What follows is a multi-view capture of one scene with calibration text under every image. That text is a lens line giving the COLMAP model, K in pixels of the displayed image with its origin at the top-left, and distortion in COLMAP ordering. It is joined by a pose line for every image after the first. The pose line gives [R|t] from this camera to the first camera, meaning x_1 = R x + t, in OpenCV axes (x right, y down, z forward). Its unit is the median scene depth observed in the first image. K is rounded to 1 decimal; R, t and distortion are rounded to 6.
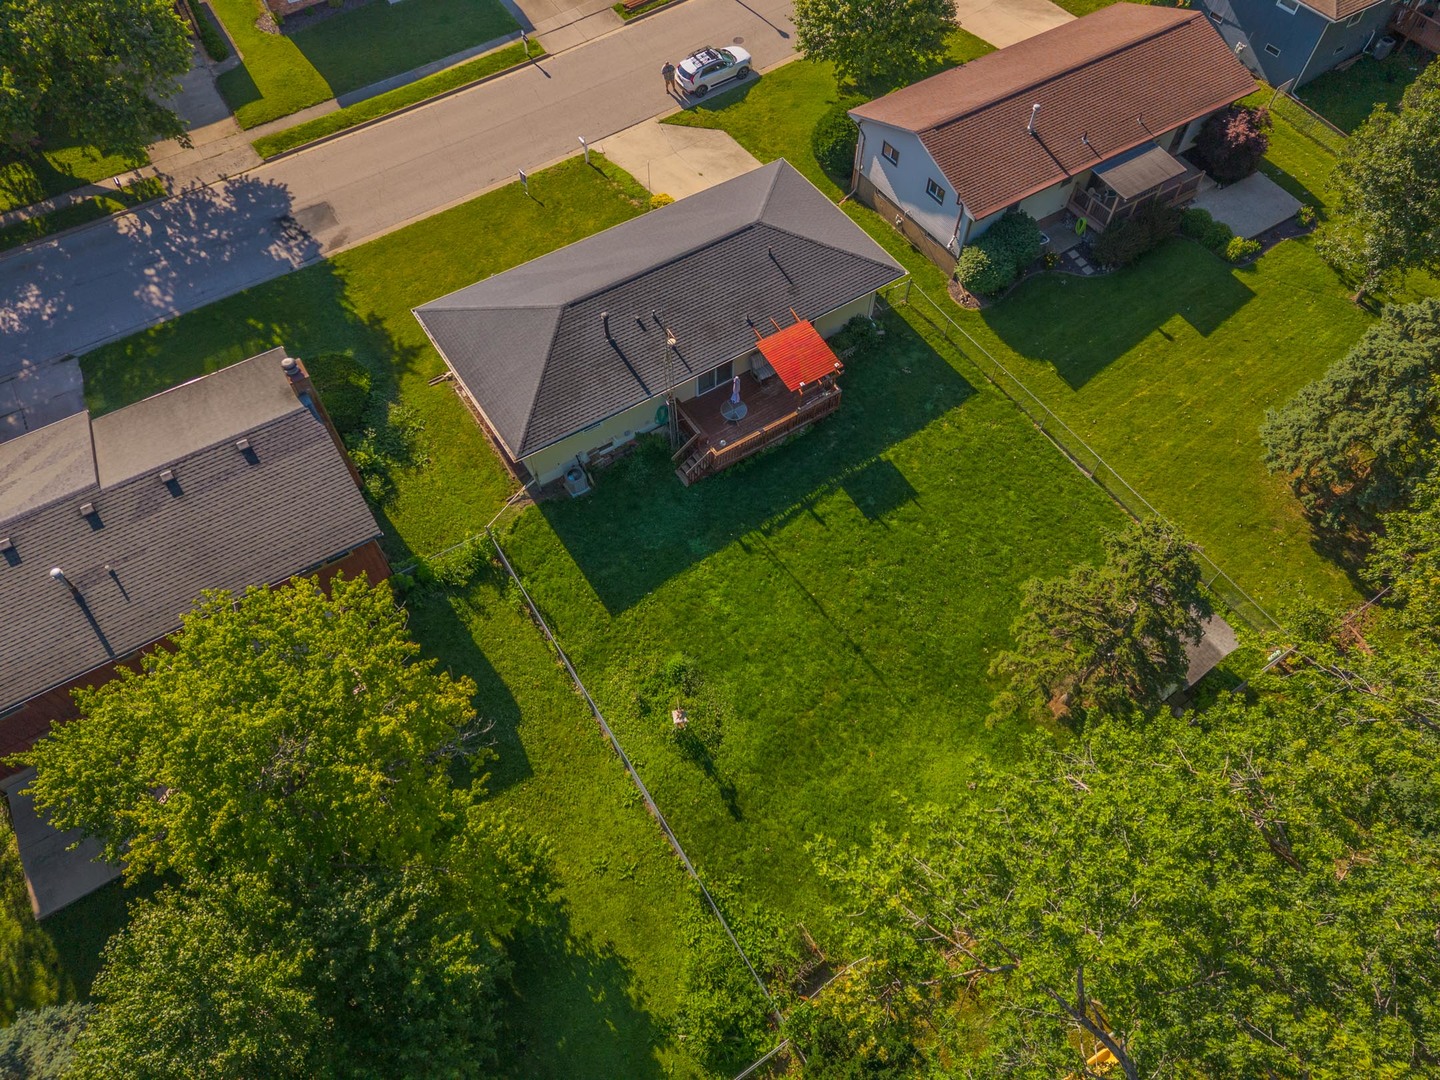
lens RADIAL K [[956.1, 0, 718.9], [0, 956.1, 548.3], [0, 0, 1]] dist [0.041203, -0.043222]
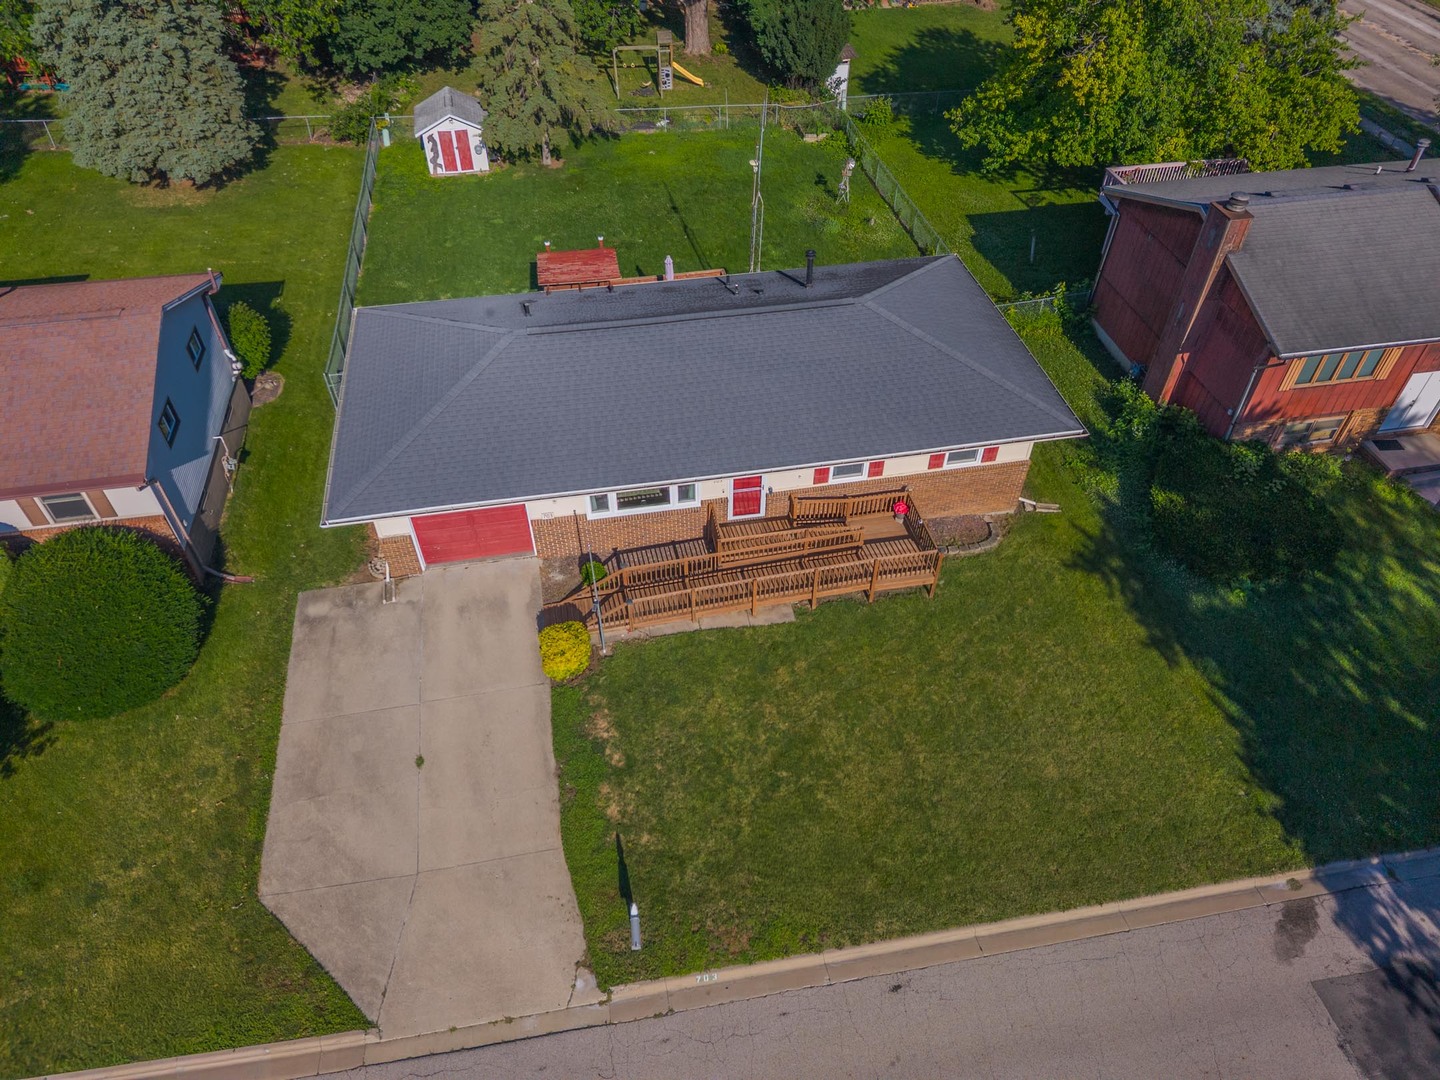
lens RADIAL K [[963.3, 0, 720.0], [0, 963.3, 540.0], [0, 0, 1]] dist [0.033148, -0.030890]
pose [[-0.924880, -0.270127, 0.267637, -0.275373], [0.317022, -0.159080, 0.934982, -0.874455], [-0.209988, 0.949592, 0.232766, 0.931528]]
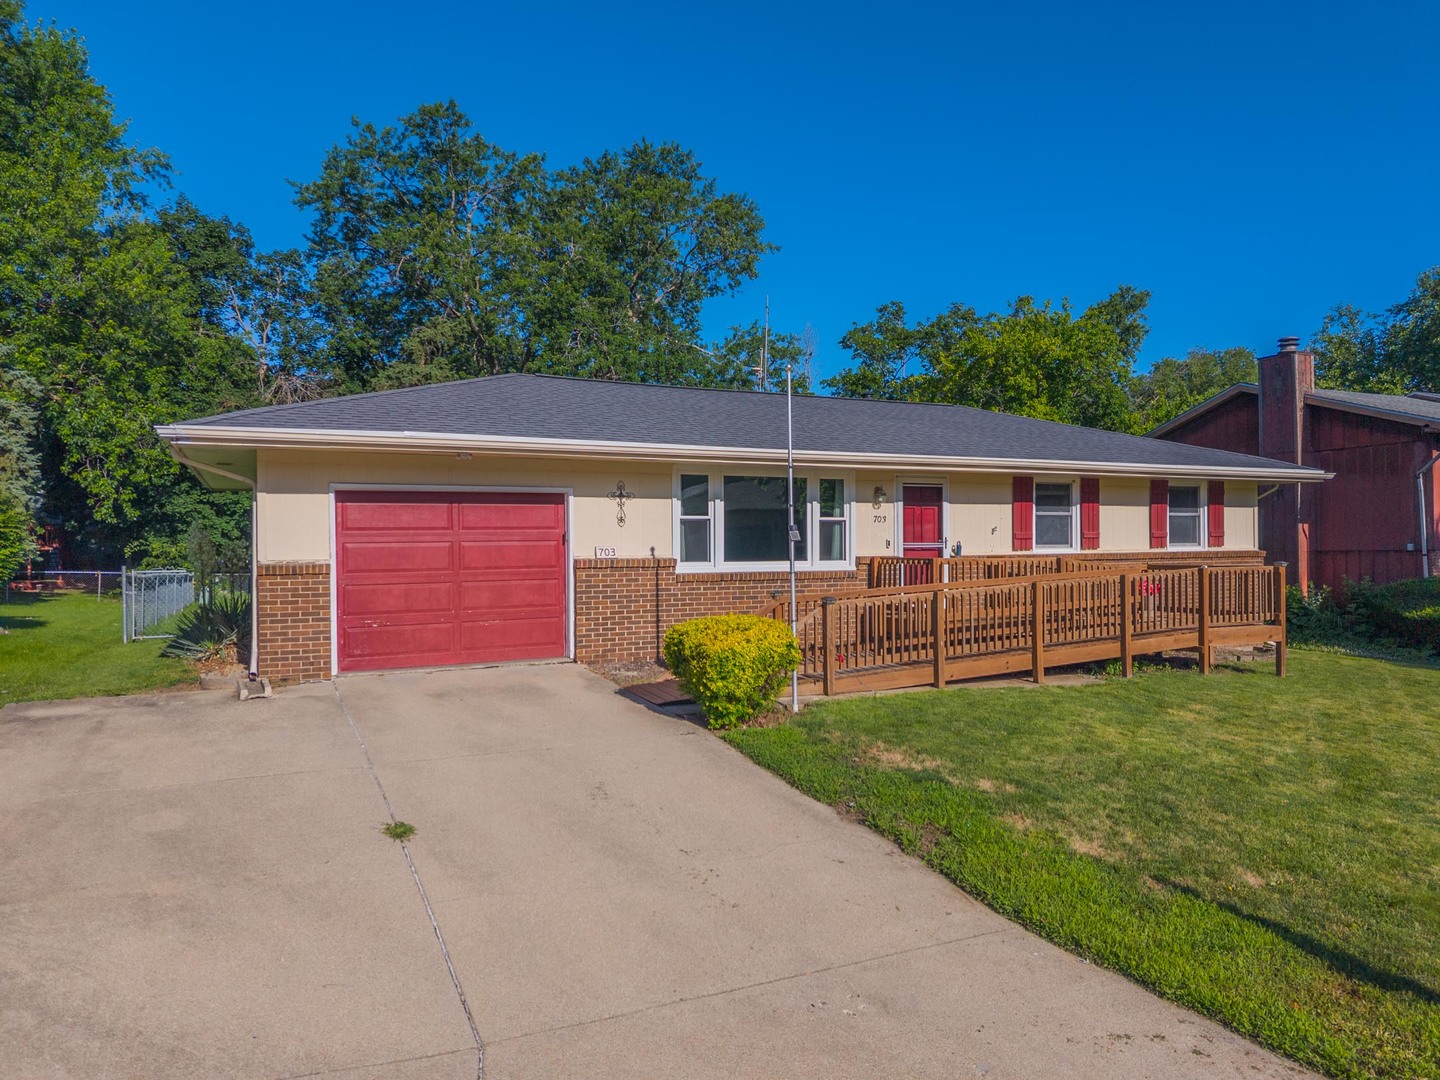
lens RADIAL K [[956.1, 0, 718.9], [0, 956.1, 548.3], [0, 0, 1]] dist [0.041203, -0.043222]
pose [[-0.991808, 0.003477, 0.127689, -0.091901], [0.109349, 0.539801, 0.834660, -0.608090], [-0.066024, 0.841785, -0.535759, 1.235259]]
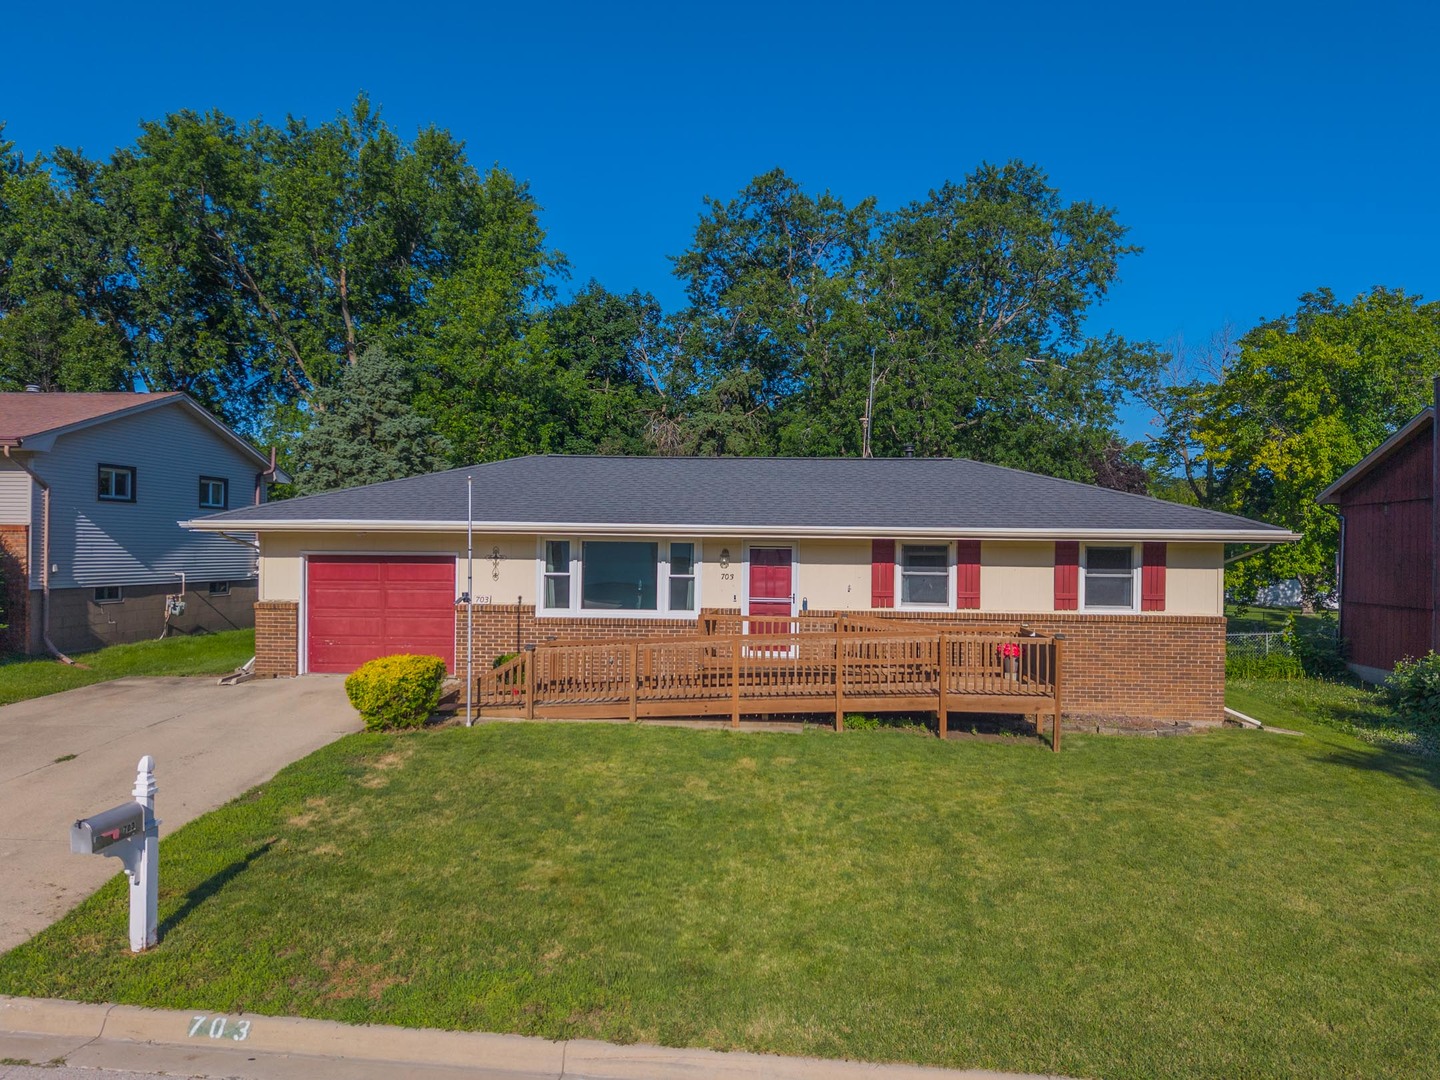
lens RADIAL K [[992.5, 0, 769.1], [0, 992.5, 542.8], [0, 0, 1]] dist [0.033995, -0.036402]
pose [[-0.808980, -0.008639, 0.587772, -0.368542], [0.485120, 0.554874, 0.675850, -0.600399], [-0.331978, 0.831890, -0.444691, 1.204828]]
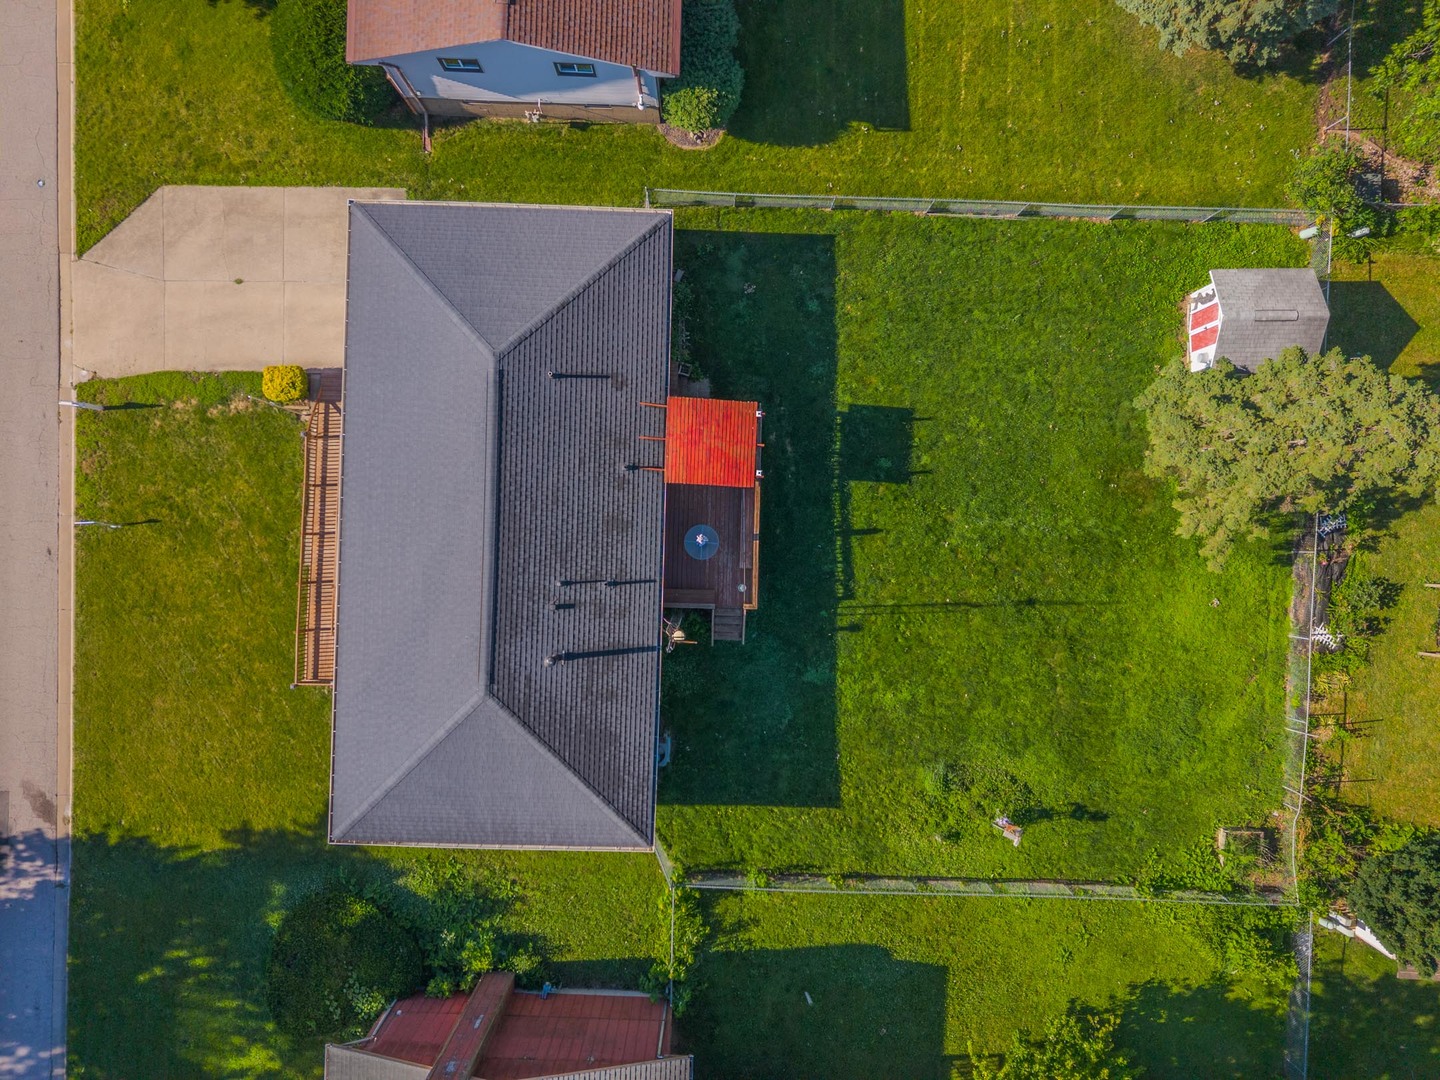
lens RADIAL K [[963.3, 0, 720.0], [0, 963.3, 540.0], [0, 0, 1]] dist [0.033148, -0.030890]
pose [[0.568385, -0.822762, 0.001042, 0.023086], [0.691534, 0.478415, 0.541202, -0.518710], [-0.445779, -0.306891, 0.840892, 0.330424]]
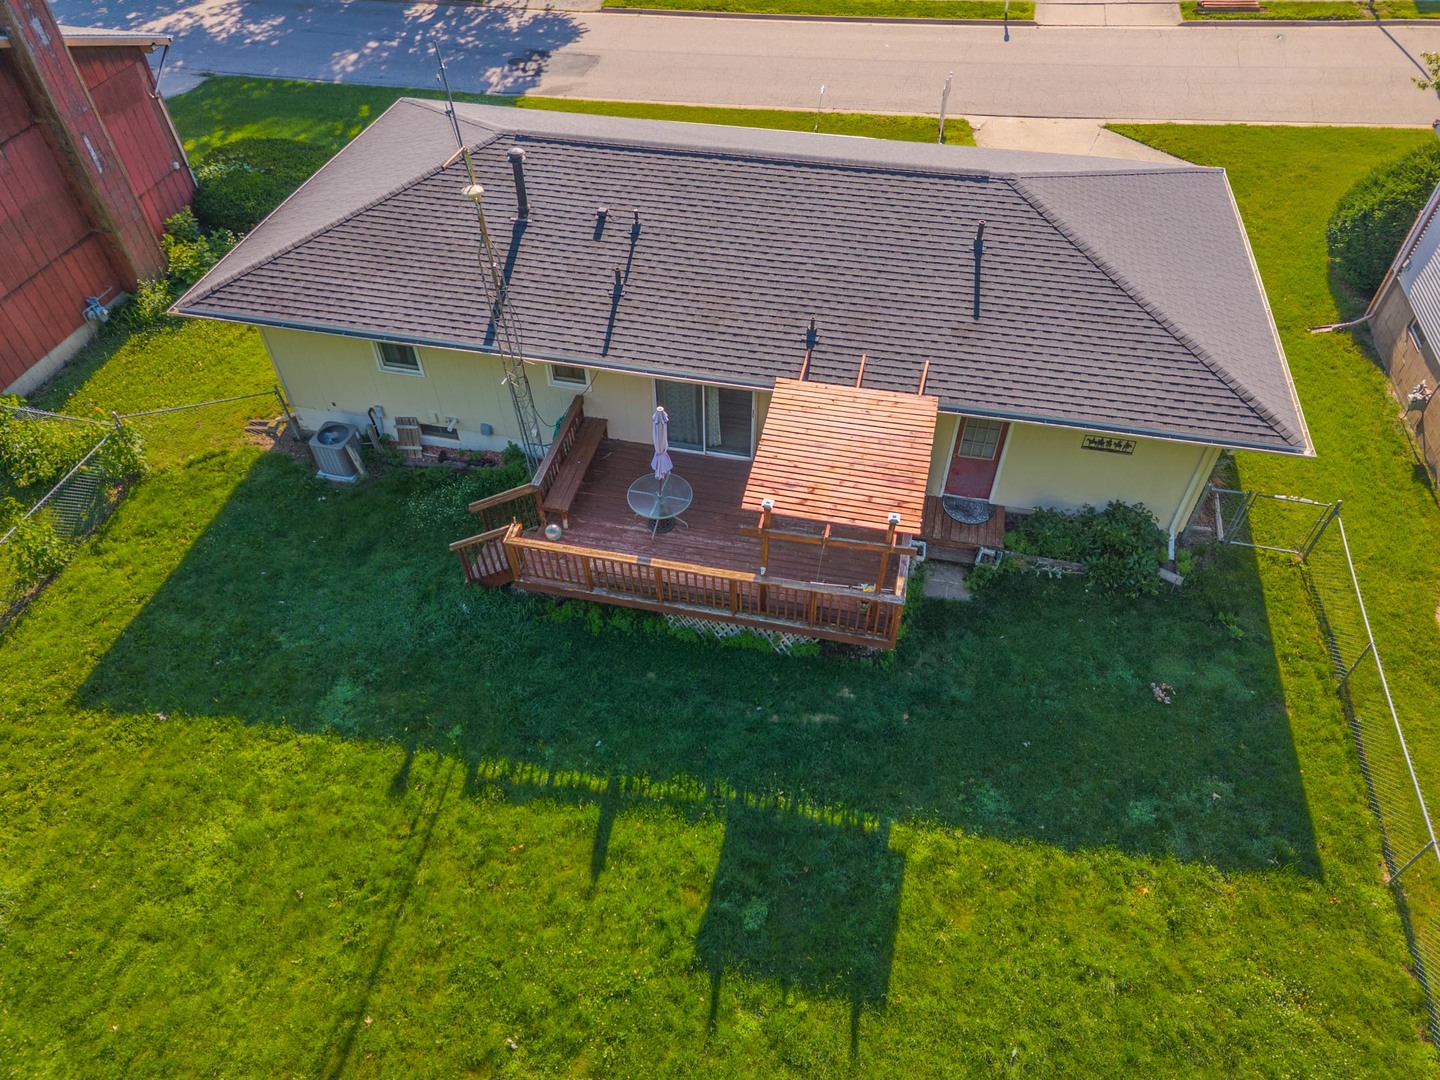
lens RADIAL K [[965.9, 0, 724.0], [0, 965.9, 537.0], [0, 0, 1]] dist [0.005806, -0.001560]
pose [[0.707306, 0.505744, -0.493904, 0.231735], [-0.592863, 0.804921, -0.024806, -0.129279], [0.385008, 0.310363, 0.869163, 0.623307]]
